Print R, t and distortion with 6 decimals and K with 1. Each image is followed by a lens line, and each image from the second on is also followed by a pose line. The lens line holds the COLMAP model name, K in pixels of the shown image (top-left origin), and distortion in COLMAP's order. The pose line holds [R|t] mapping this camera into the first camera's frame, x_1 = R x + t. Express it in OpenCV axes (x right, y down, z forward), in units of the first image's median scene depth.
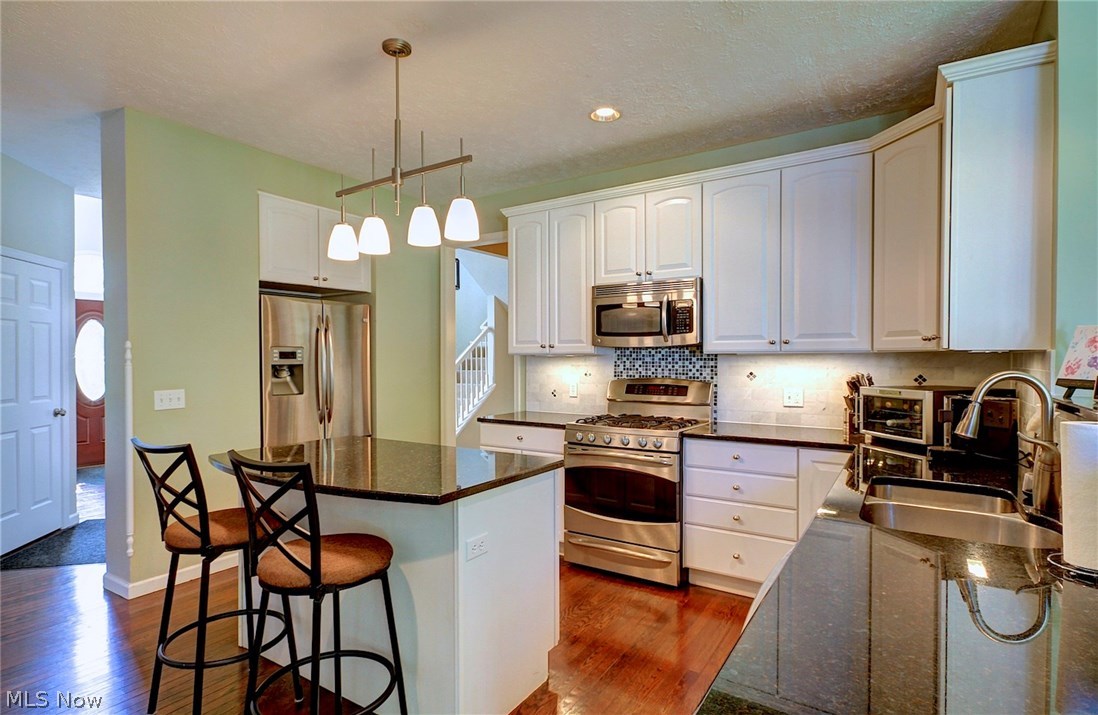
lens RADIAL K [[558.4, 0, 548.8], [0, 558.4, 359.0], [0, 0, 1]] dist [-0.005847, -0.000668]
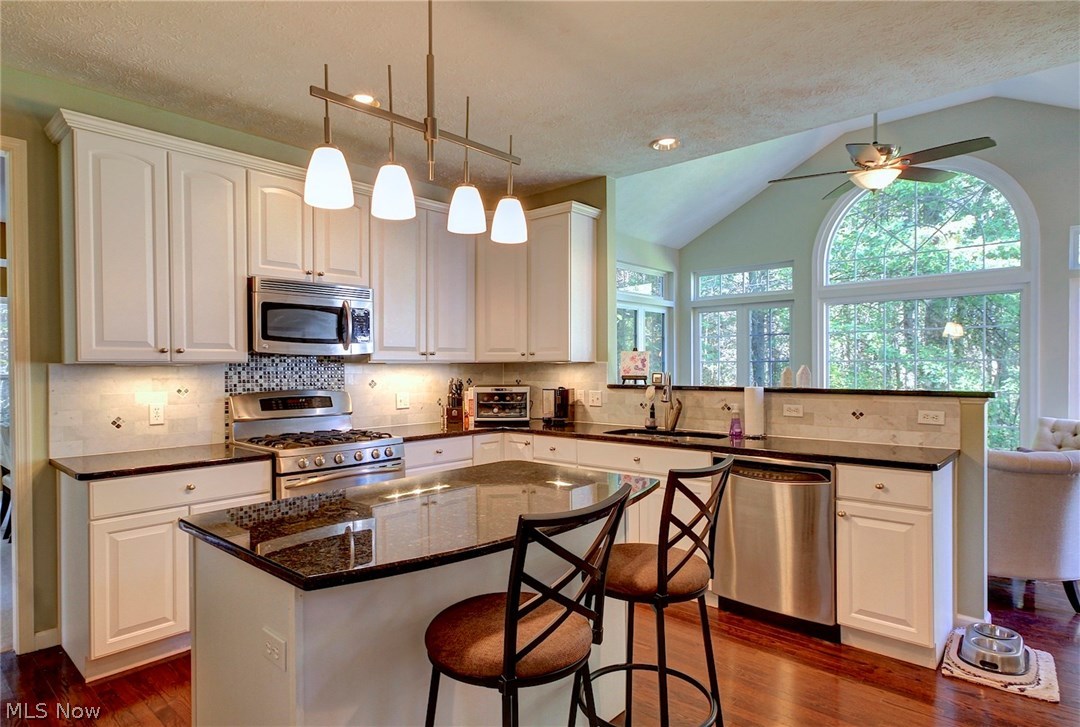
lens RADIAL K [[594.3, 0, 536.7], [0, 594.3, 369.0], [0, 0, 1]] dist [0.002106, 0.000627]
pose [[0.155926, -0.004244, 0.987760, -0.657883], [0.007534, 0.999967, 0.003107, 0.000497], [-0.987740, 0.006957, 0.155953, 0.456217]]
